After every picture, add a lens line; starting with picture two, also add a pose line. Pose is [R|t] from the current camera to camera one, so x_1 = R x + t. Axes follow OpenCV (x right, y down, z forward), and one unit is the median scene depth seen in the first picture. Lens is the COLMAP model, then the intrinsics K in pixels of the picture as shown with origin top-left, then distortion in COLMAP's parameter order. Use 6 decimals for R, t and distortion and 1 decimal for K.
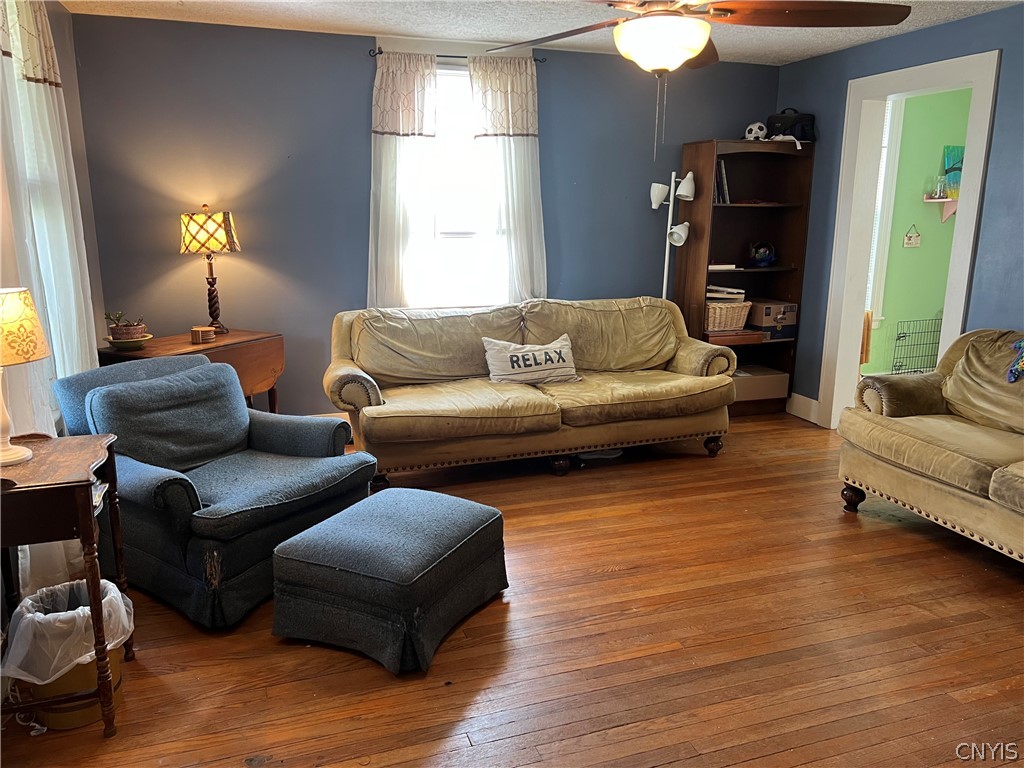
lens RADIAL K [[752.3, 0, 522.3], [0, 752.3, 386.2], [0, 0, 1]] dist [0.007688, -0.018467]
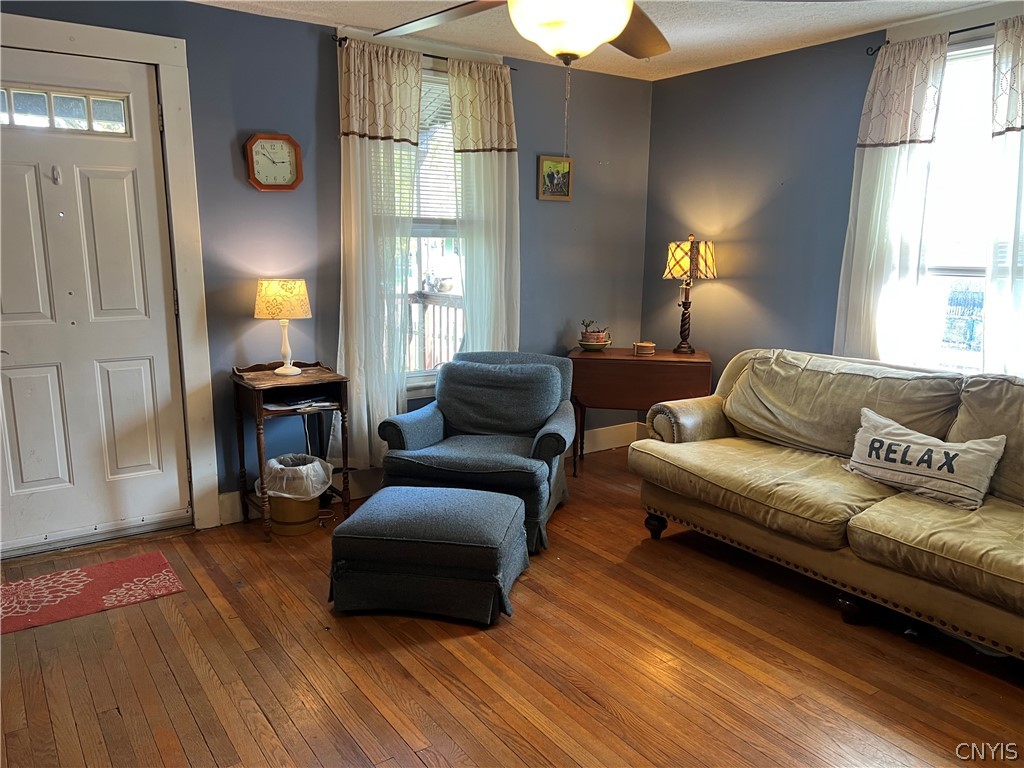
lens RADIAL K [[752.3, 0, 518.5], [0, 752.3, 388.7], [0, 0, 1]] dist [0.007688, -0.018467]
pose [[0.273432, 0.179810, -0.944936, 0.564407], [-0.226219, 0.966840, 0.118518, -0.096751], [0.934912, 0.181356, 0.305041, 0.467153]]
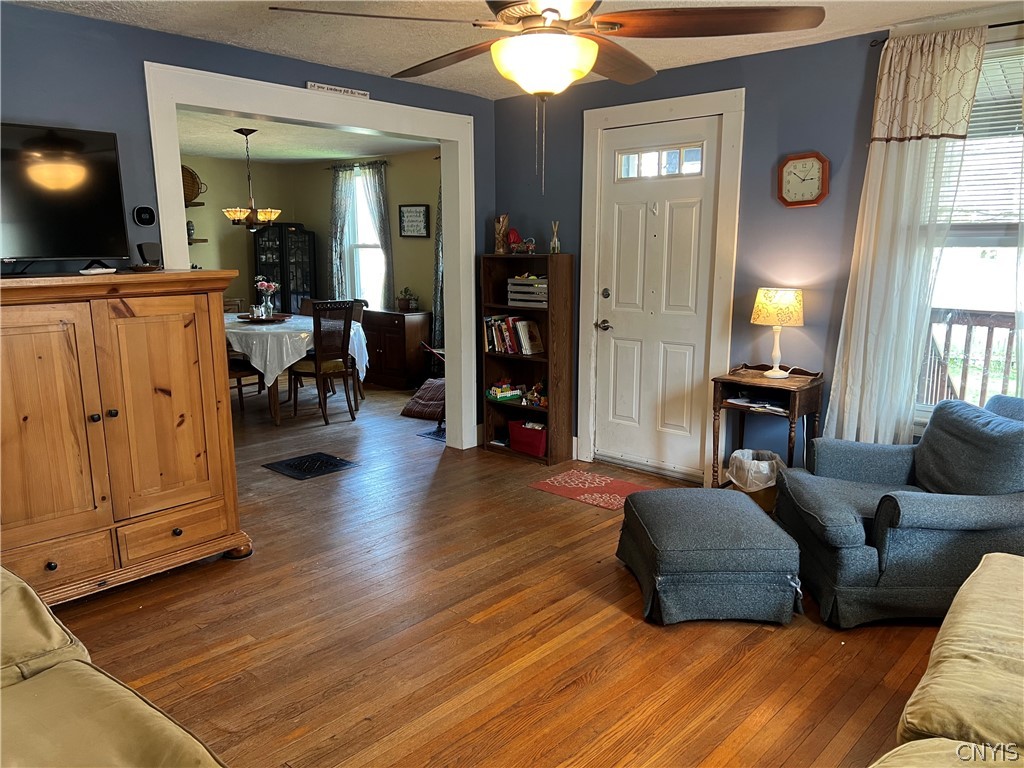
lens RADIAL K [[752.3, 0, 511.1], [0, 752.3, 387.0], [0, 0, 1]] dist [0.007688, -0.018467]
pose [[-0.886022, 0.078400, -0.456967, 0.386220], [-0.109075, 0.922691, 0.369790, -0.247034], [0.450631, 0.377486, -0.808972, 1.088022]]
